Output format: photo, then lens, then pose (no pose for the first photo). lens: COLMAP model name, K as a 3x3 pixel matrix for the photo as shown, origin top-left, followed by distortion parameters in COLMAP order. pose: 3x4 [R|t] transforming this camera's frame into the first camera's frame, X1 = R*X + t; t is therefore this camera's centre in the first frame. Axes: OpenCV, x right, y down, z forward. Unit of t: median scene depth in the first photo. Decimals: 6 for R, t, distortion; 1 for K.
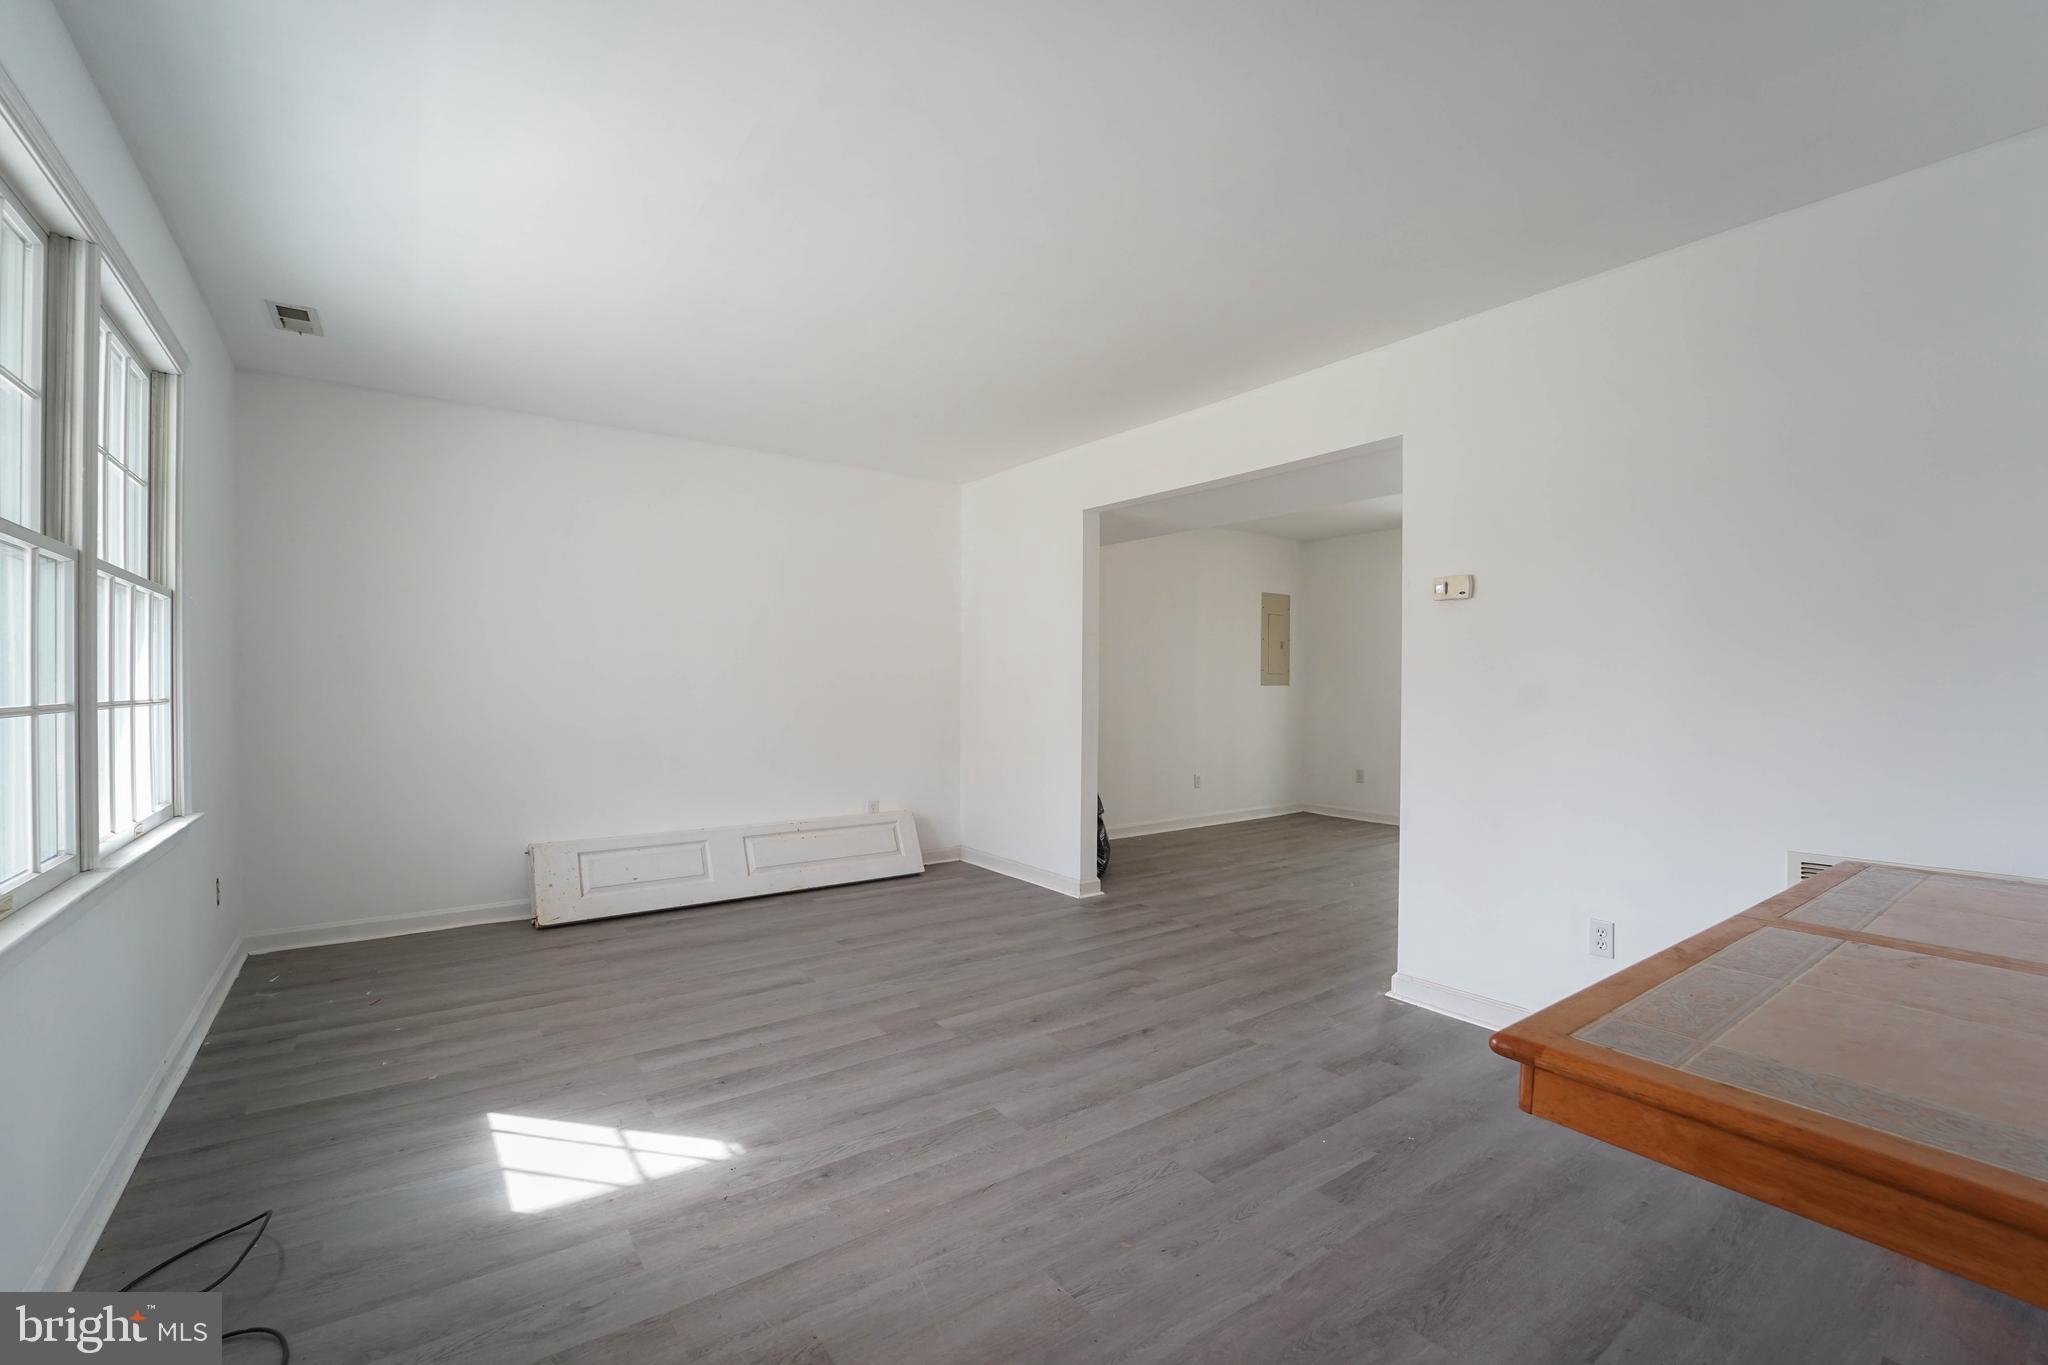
lens RADIAL K [[866.0, 0, 1015.7], [0, 866.0, 688.6], [0, 0, 1]] dist [-0.022493, 0.000005]
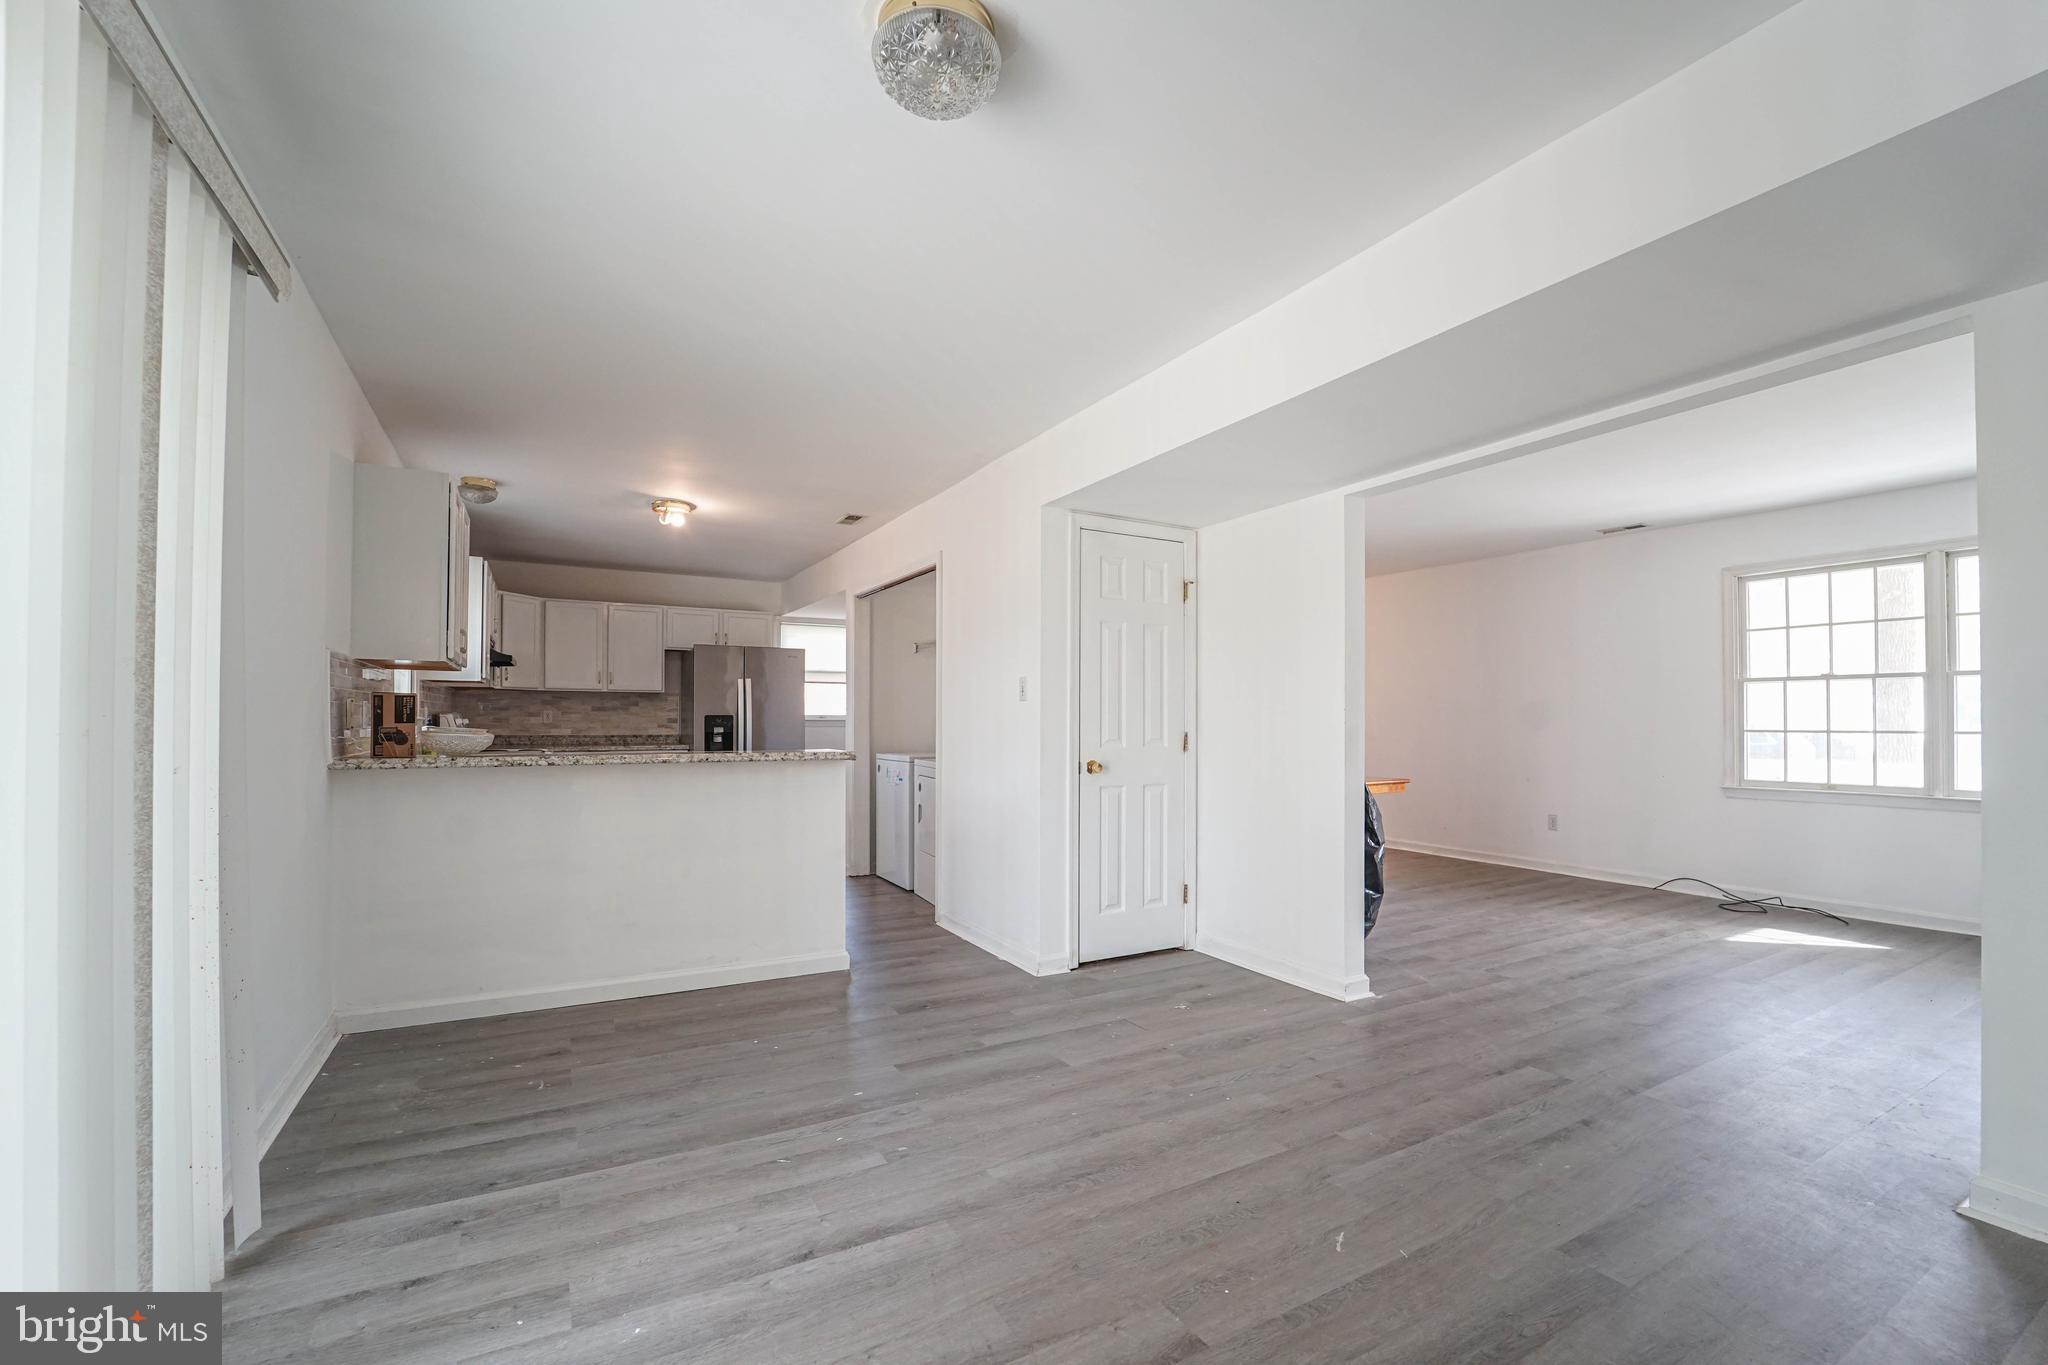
lens RADIAL K [[848.9, 0, 1038.4], [0, 848.9, 711.1], [0, 0, 1]] dist [-0.021011, -0.000102]
pose [[-0.993994, -0.009176, 0.109053, 0.864160], [-0.010049, 0.999922, -0.007452, -0.000901], [-0.108976, -0.008503, -0.994008, 2.472884]]
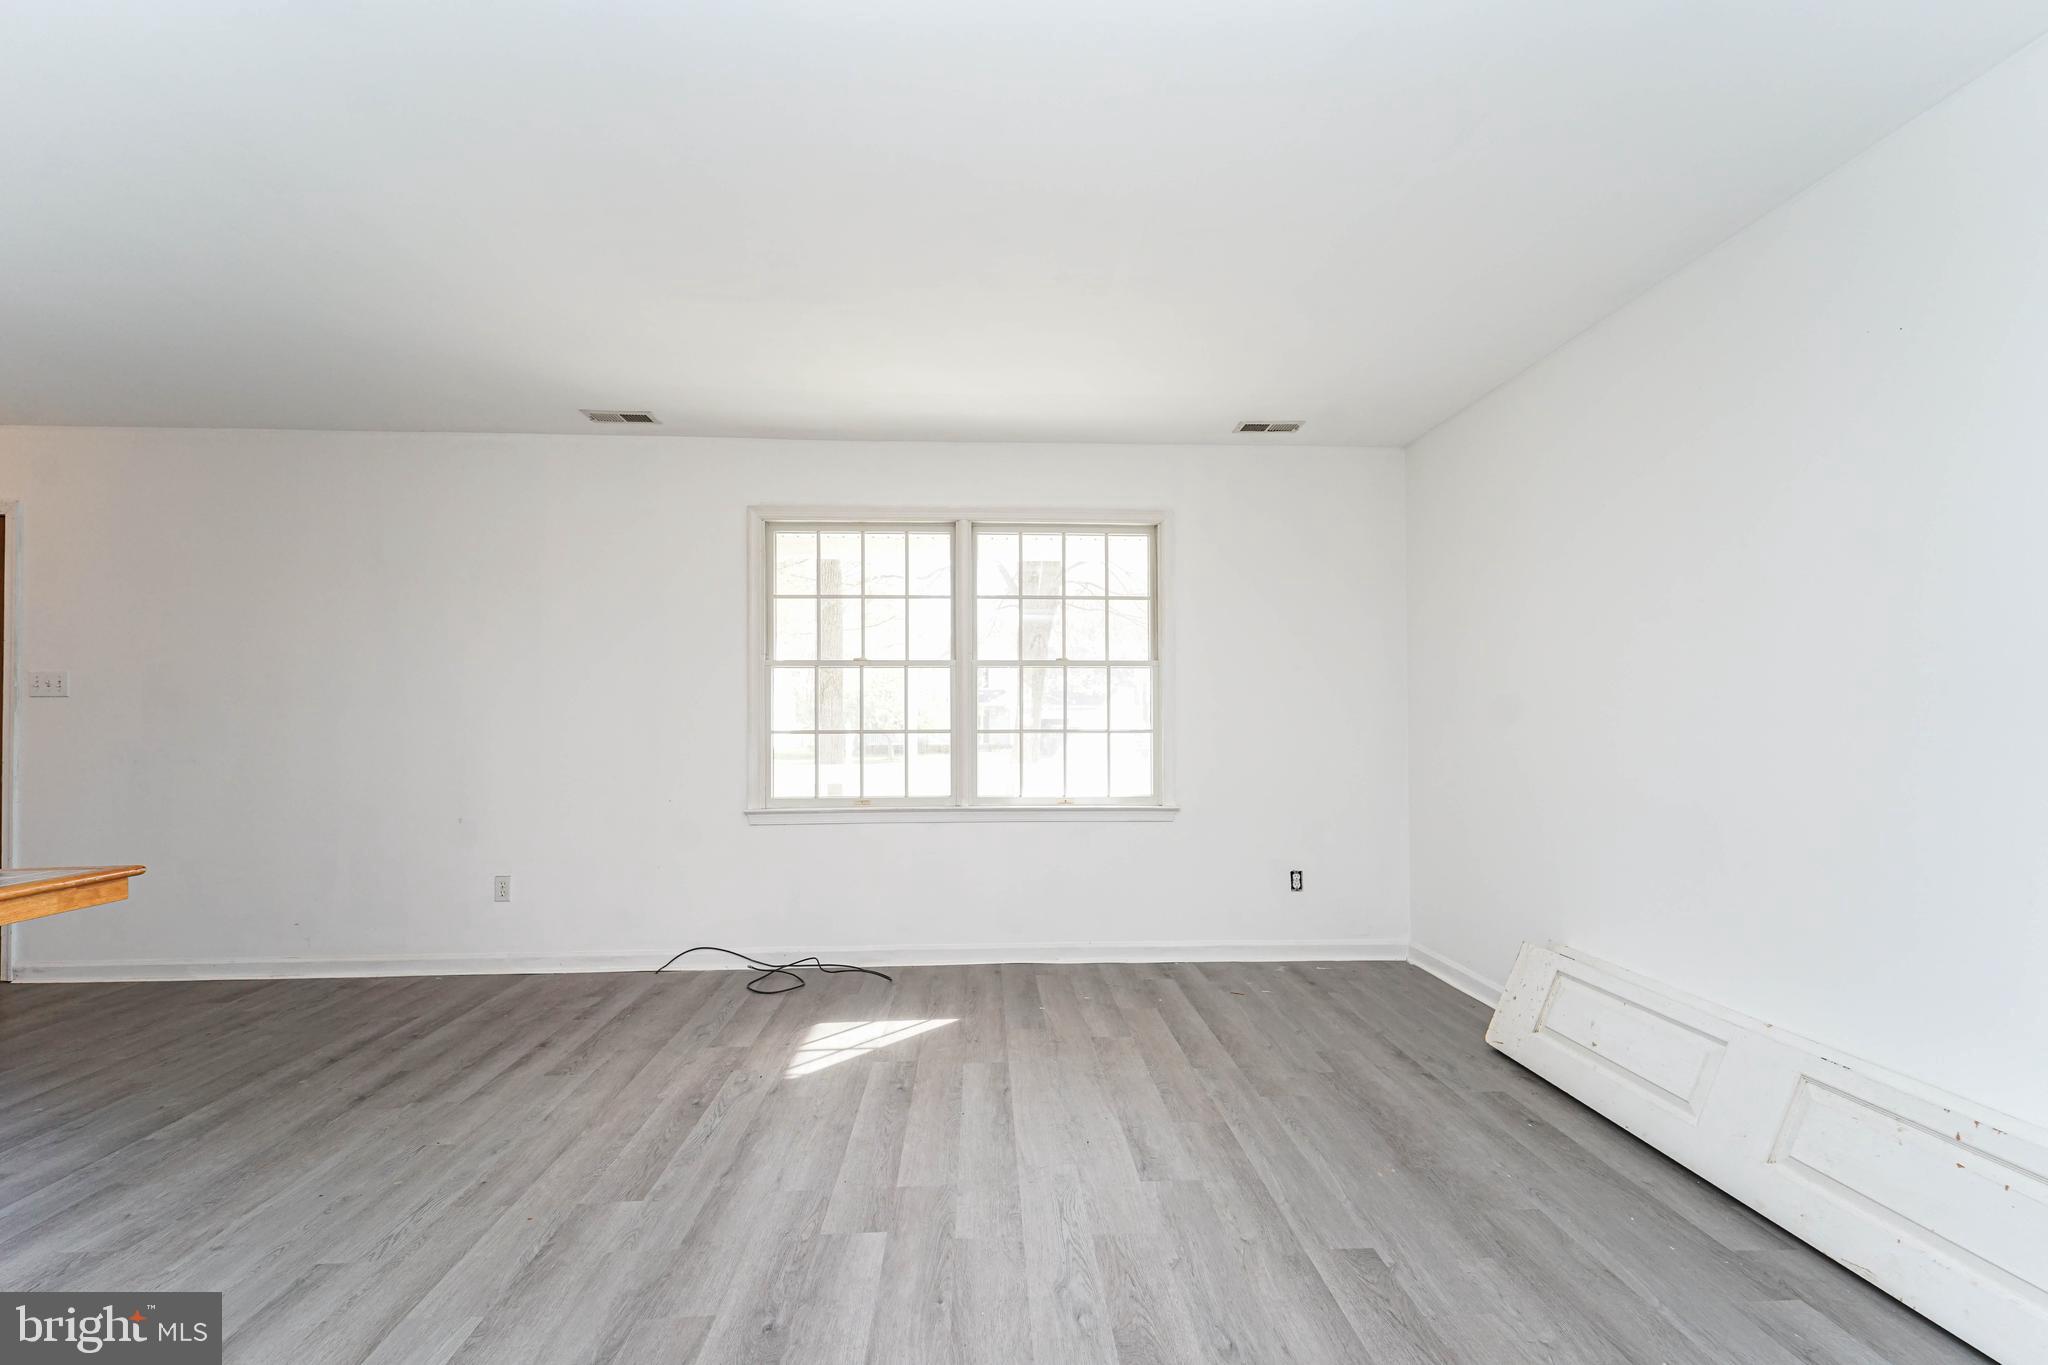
lens RADIAL K [[840.3, 0, 1015.2], [0, 840.3, 703.4], [0, 0, 1]] dist [0.021470, -0.000358]
pose [[-0.554879, -0.021596, -0.831651, 0.417805], [-0.000706, 0.999675, -0.025488, 0.001991], [0.831931, -0.013556, -0.554714, 1.520743]]
